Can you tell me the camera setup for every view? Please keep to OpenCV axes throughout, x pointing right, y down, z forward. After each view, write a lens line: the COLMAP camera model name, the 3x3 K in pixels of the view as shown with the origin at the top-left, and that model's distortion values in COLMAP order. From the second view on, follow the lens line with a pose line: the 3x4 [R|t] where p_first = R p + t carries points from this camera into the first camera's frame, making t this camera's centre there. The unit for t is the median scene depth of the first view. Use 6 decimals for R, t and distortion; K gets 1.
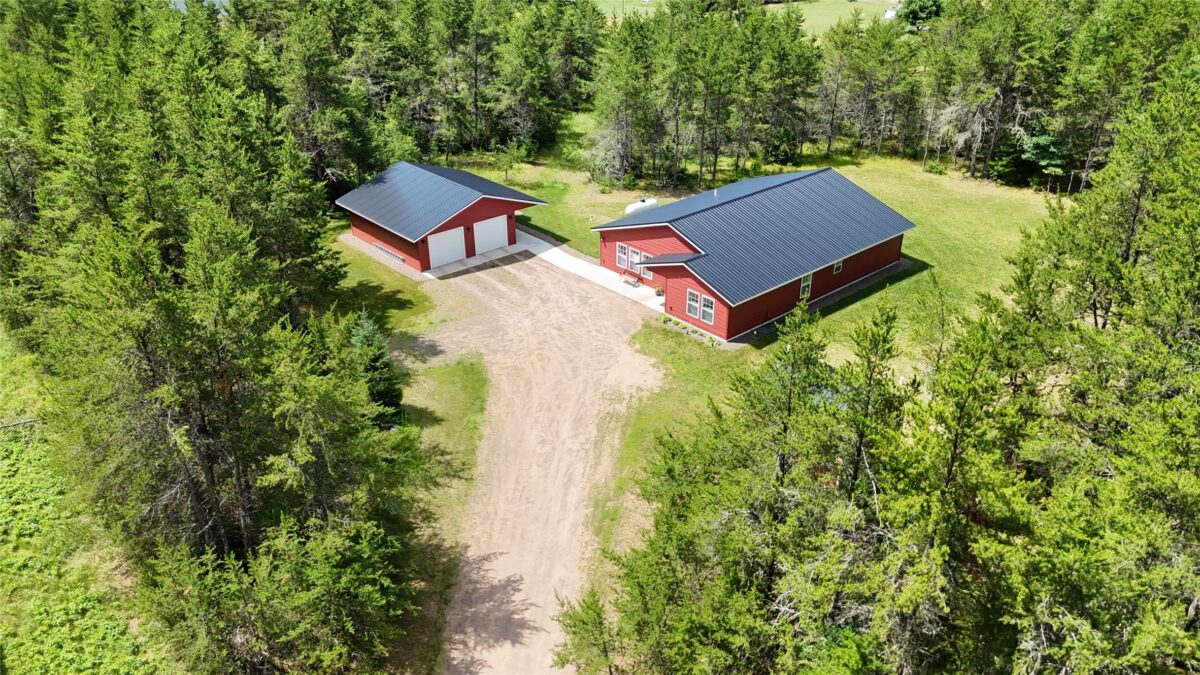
lens RADIAL K [[871.8, 0, 601.5], [0, 871.8, 356.7], [0, 0, 1]] dist [0.064464, -0.077096]
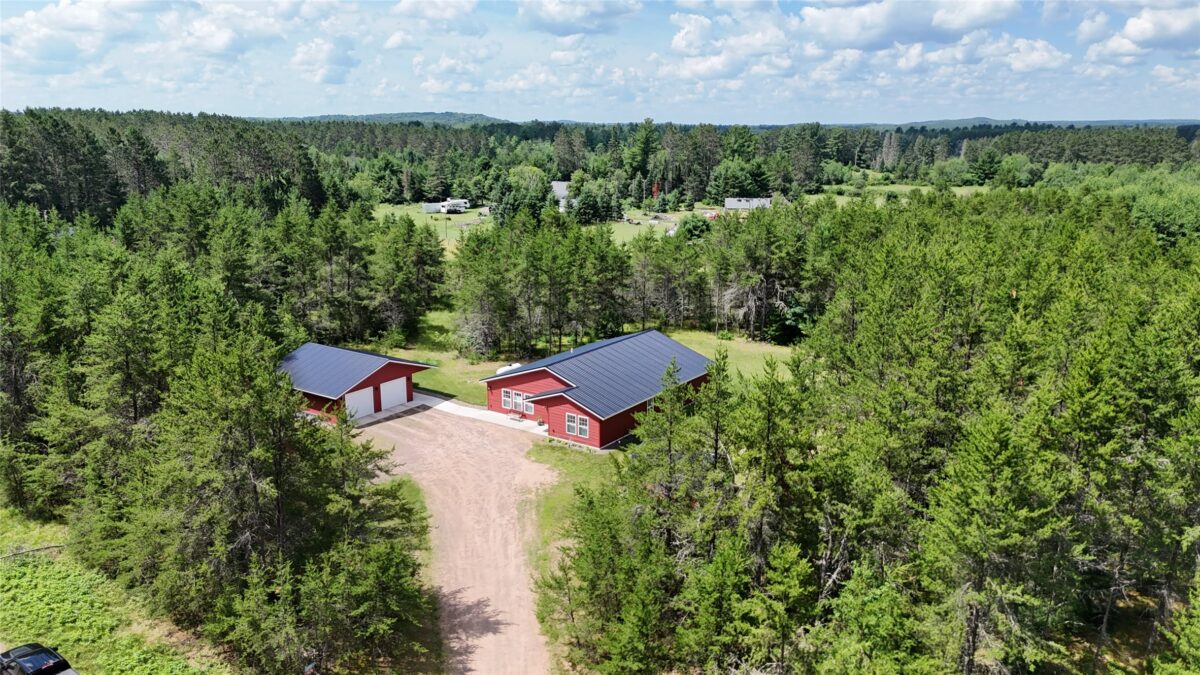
lens RADIAL K [[871.8, 0, 601.5], [0, 871.8, 356.7], [0, 0, 1]] dist [0.064464, -0.077096]
pose [[0.974003, -0.051132, 0.220689, -0.092512], [0.102792, 0.967884, -0.229421, 0.100829], [-0.201870, 0.246142, 0.947978, -0.191615]]
